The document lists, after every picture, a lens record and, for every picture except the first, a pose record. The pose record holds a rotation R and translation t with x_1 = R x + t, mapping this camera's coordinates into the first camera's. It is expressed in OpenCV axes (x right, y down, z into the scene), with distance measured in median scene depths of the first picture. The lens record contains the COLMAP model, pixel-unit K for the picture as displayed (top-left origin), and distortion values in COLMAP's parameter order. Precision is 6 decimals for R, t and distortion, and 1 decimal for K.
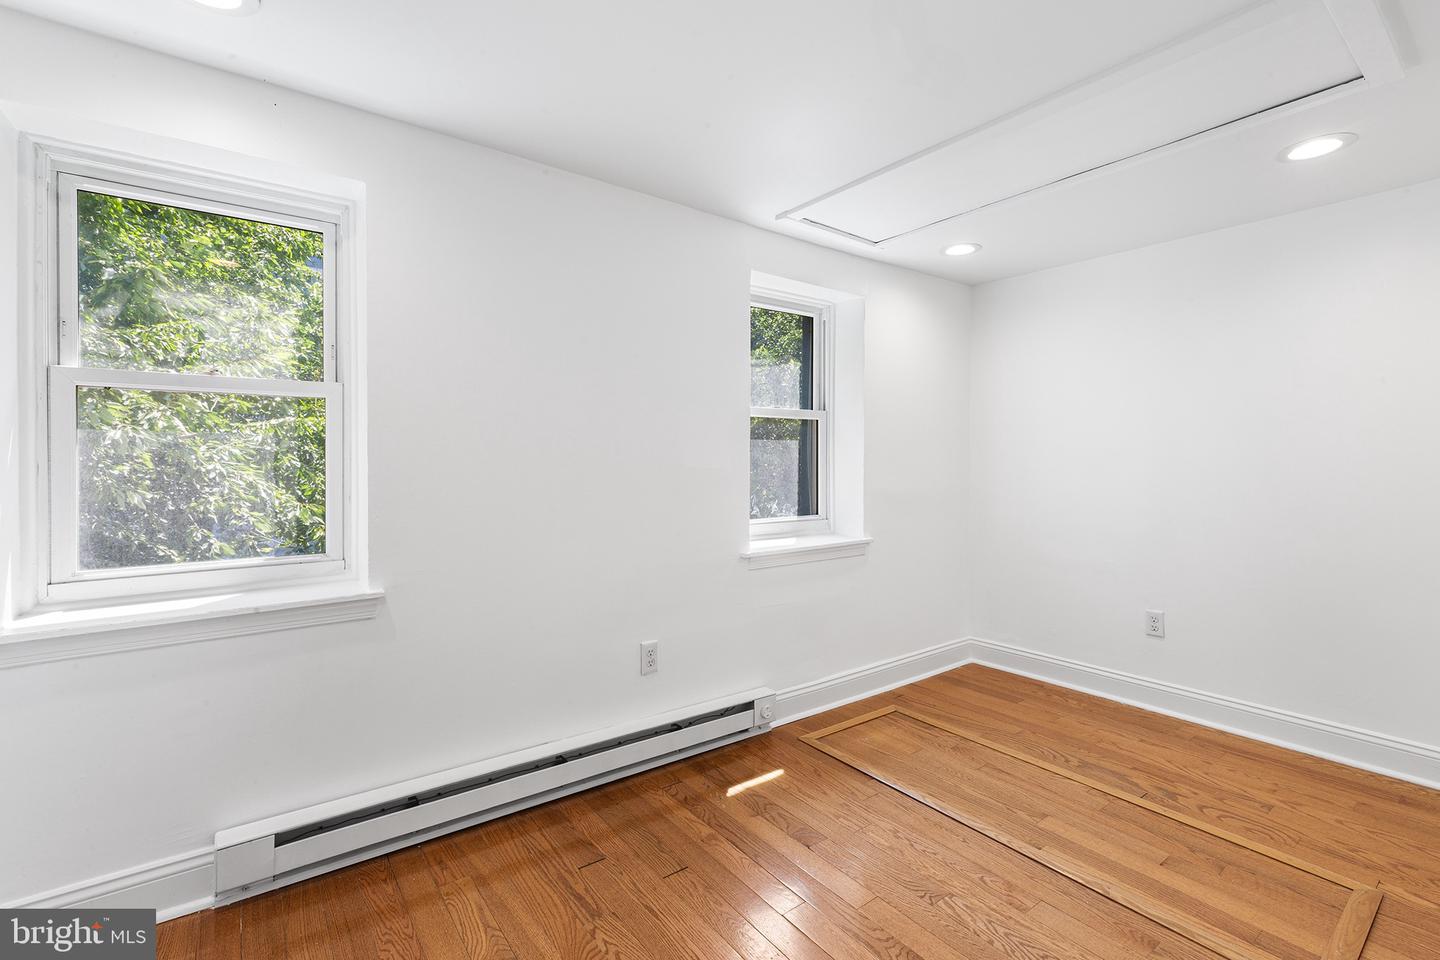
lens RADIAL K [[645.5, 0, 720.7], [0, 645.5, 465.6], [0, 0, 1]] dist [0.003408, 0.000069]
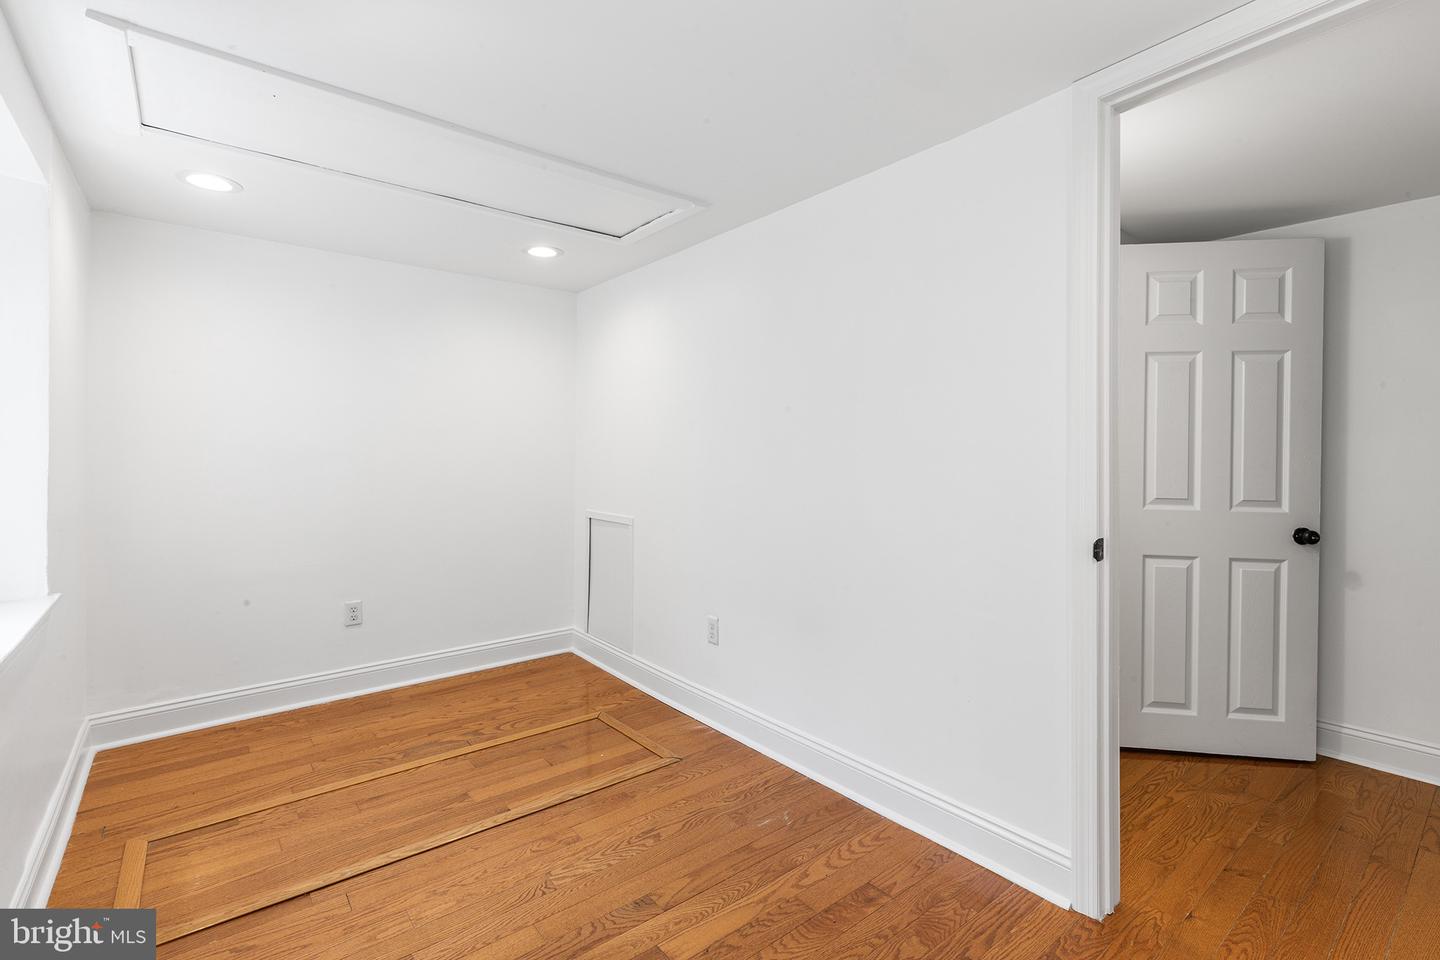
lens RADIAL K [[650.3, 0, 720.7], [0, 650.3, 461.2], [0, 0, 1]] dist [0.003230, 0.000120]
pose [[-0.036131, -0.011534, 0.999280, -0.512629], [0.007277, 0.999904, 0.011804, -0.016629], [-0.999321, 0.007698, -0.036044, 0.539616]]
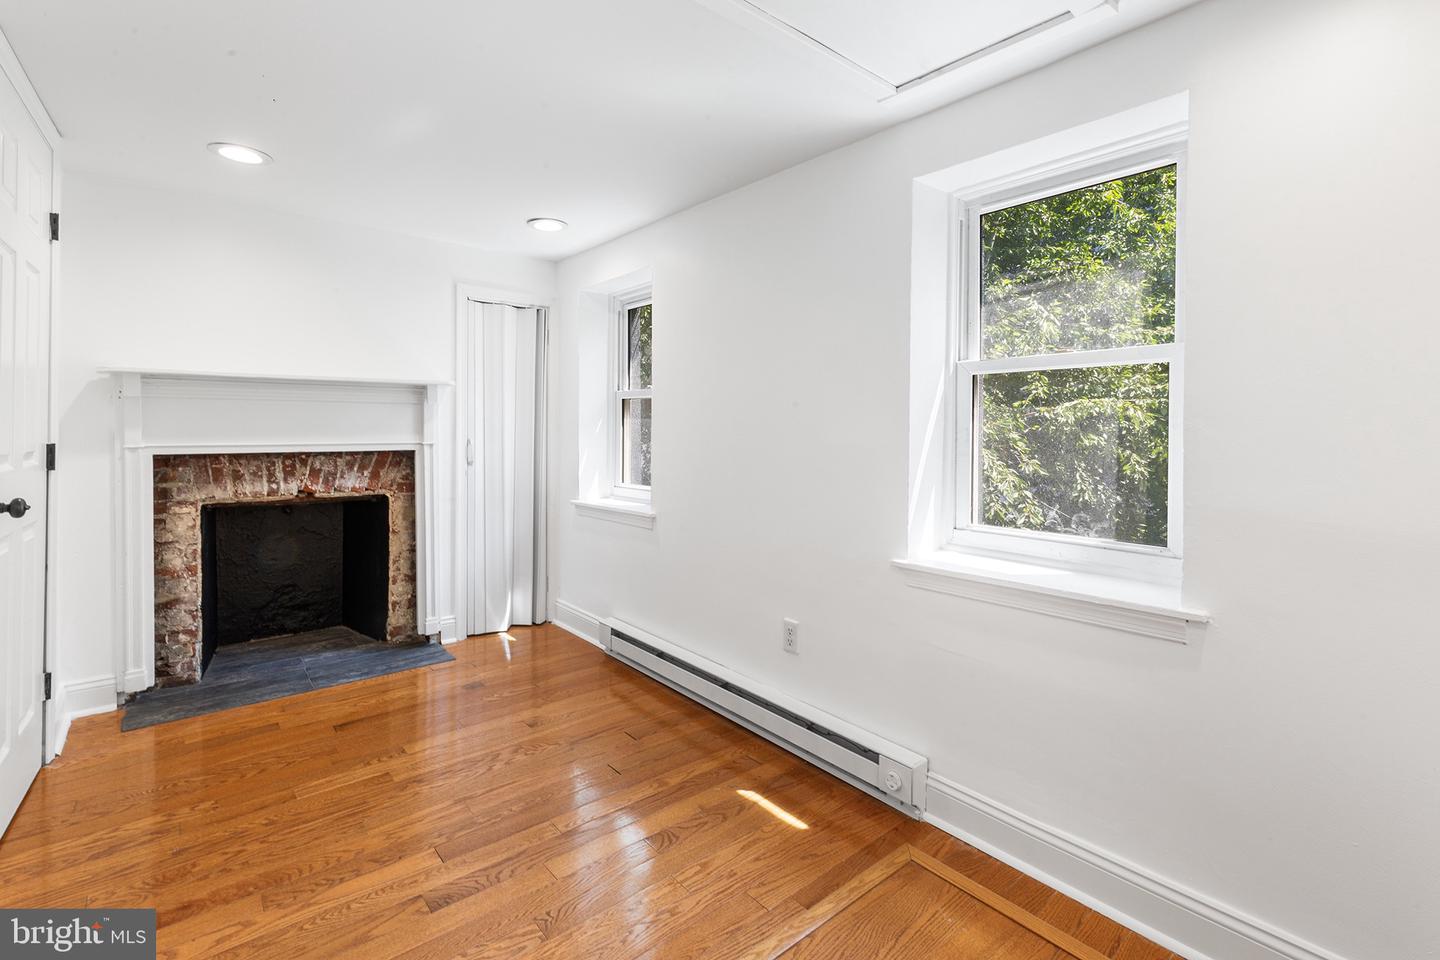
lens RADIAL K [[652.7, 0, 722.4], [0, 652.7, 442.2], [0, 0, 1]] dist [0.000929, 0.000198]
pose [[0.063733, 0.013839, -0.997871, 0.881217], [-0.022189, 0.999676, 0.012447, -0.007389], [0.997720, 0.021348, 0.064019, 0.838307]]
